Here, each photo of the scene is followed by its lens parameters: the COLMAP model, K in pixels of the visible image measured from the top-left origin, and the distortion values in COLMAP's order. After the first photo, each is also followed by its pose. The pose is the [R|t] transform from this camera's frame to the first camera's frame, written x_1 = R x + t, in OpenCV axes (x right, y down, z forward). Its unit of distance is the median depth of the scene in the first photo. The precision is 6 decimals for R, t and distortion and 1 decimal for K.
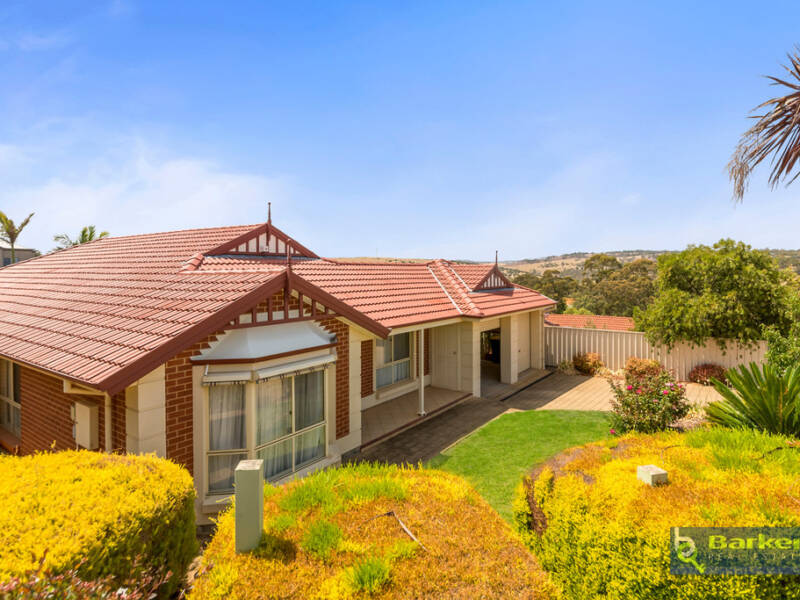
lens RADIAL K [[456.8, 0, 397.0], [0, 456.8, 271.4], [0, 0, 1]] dist [0.001513, -0.000190]
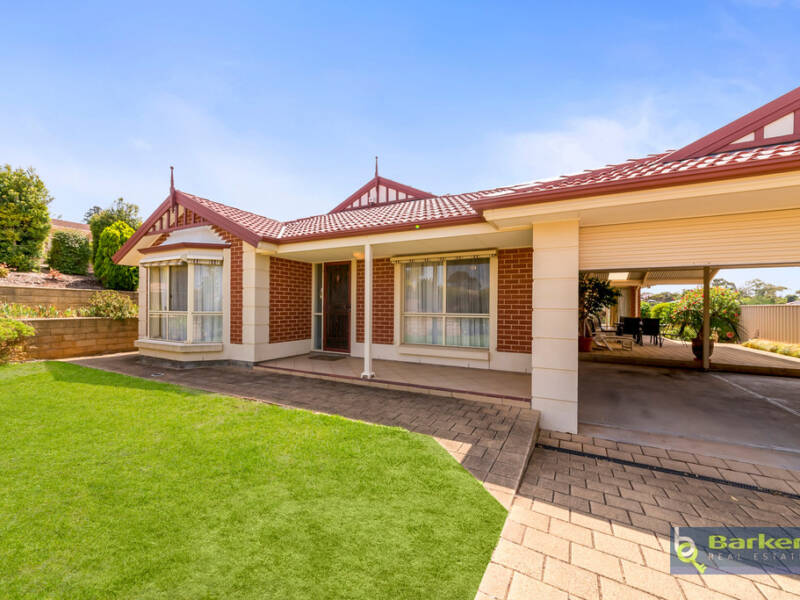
lens RADIAL K [[324.1, 0, 404.6], [0, 324.1, 307.6], [0, 0, 1]] dist [-0.001527, -0.000581]
pose [[0.147496, 0.004842, -0.989051, 0.499622], [-0.008941, 0.999954, 0.003562, 0.207091], [0.989022, 0.008318, 0.147533, 0.954835]]
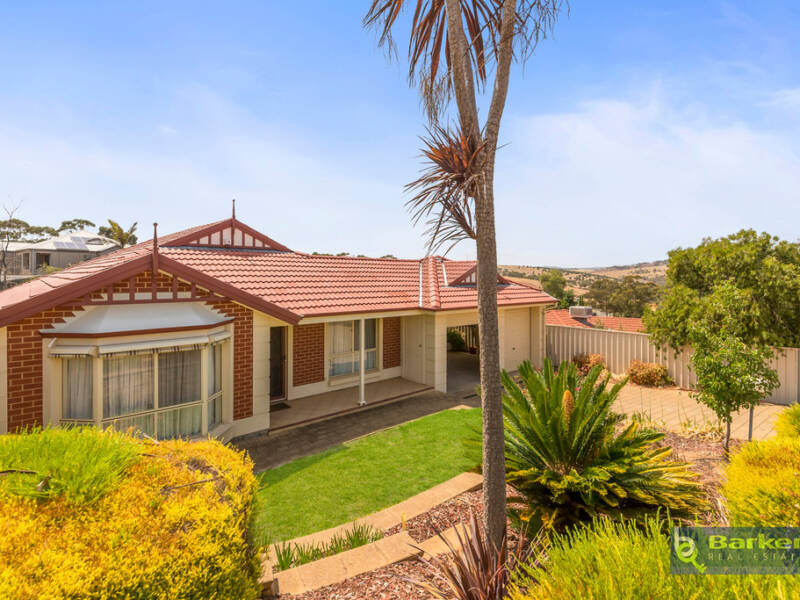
lens RADIAL K [[405.6, 0, 396.2], [0, 405.6, 277.6], [0, 0, 1]] dist [-0.011297, -0.000525]
pose [[0.975640, 0.007779, -0.219238, 0.313509], [-0.007123, 0.999967, 0.003784, 0.029658], [0.219260, -0.002130, 0.975664, 0.141077]]
